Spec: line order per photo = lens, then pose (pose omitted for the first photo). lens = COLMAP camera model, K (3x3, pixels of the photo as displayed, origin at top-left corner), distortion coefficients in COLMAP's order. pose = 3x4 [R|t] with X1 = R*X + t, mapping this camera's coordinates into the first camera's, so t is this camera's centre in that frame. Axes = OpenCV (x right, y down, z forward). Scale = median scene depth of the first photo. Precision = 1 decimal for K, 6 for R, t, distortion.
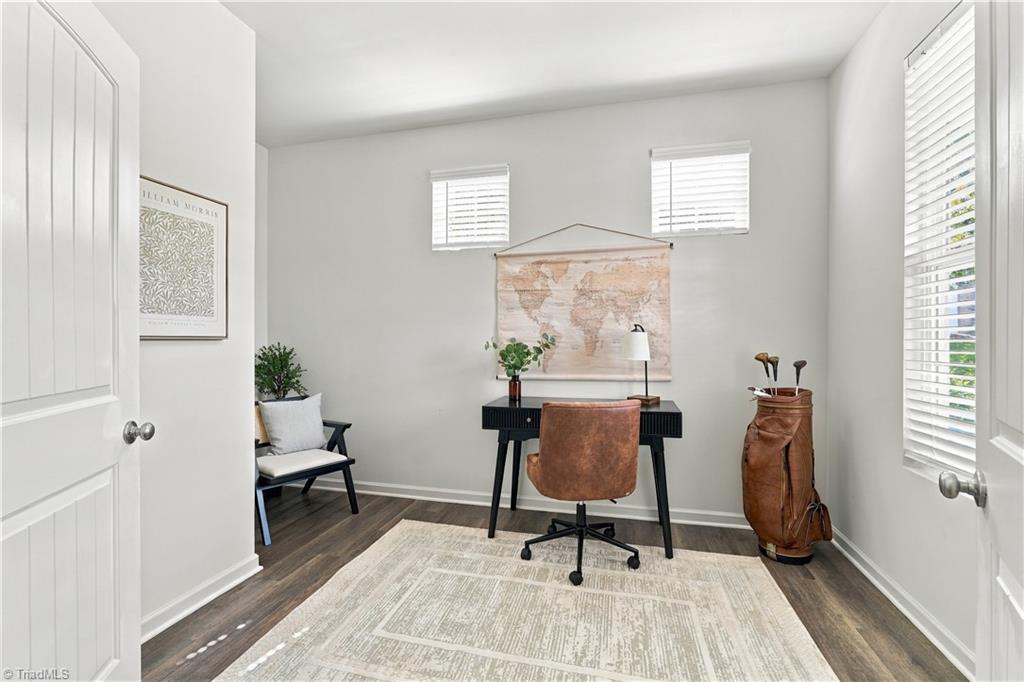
lens RADIAL K [[443.3, 0, 513.0], [0, 443.3, 334.4], [0, 0, 1]] dist [-0.016698, 0.000016]
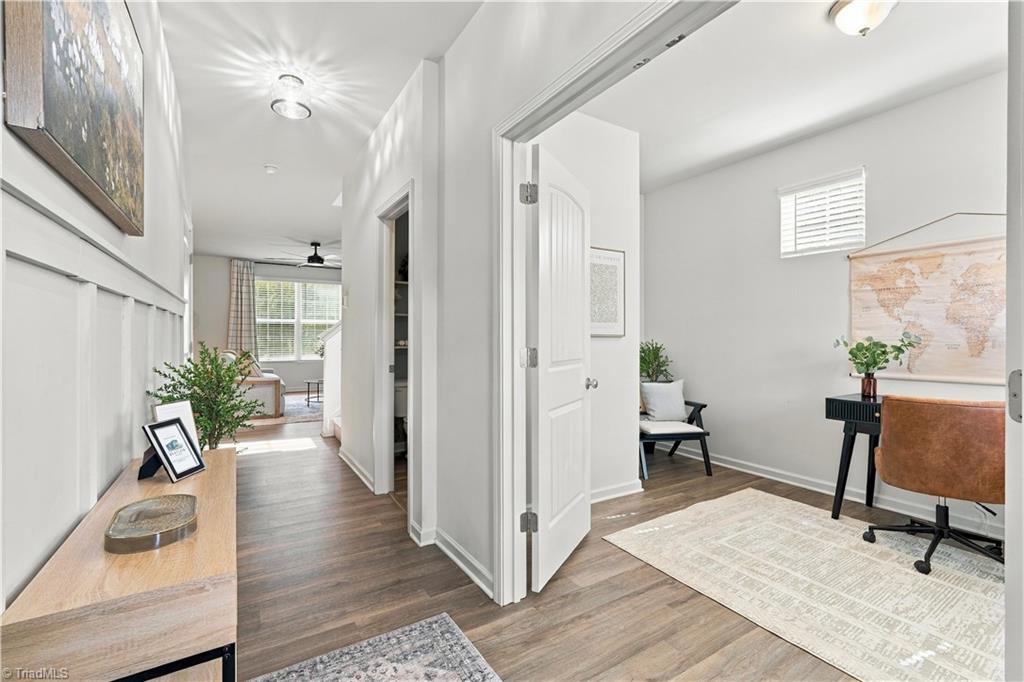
lens RADIAL K [[454.8, 0, 510.7], [0, 454.8, 338.9], [0, 0, 1]] dist [-0.003026, 0.000535]
pose [[0.715773, 0.005614, -0.698310, 0.155821], [0.002435, 0.999942, 0.010535, 0.000081], [0.698328, -0.009242, 0.715718, -0.357655]]
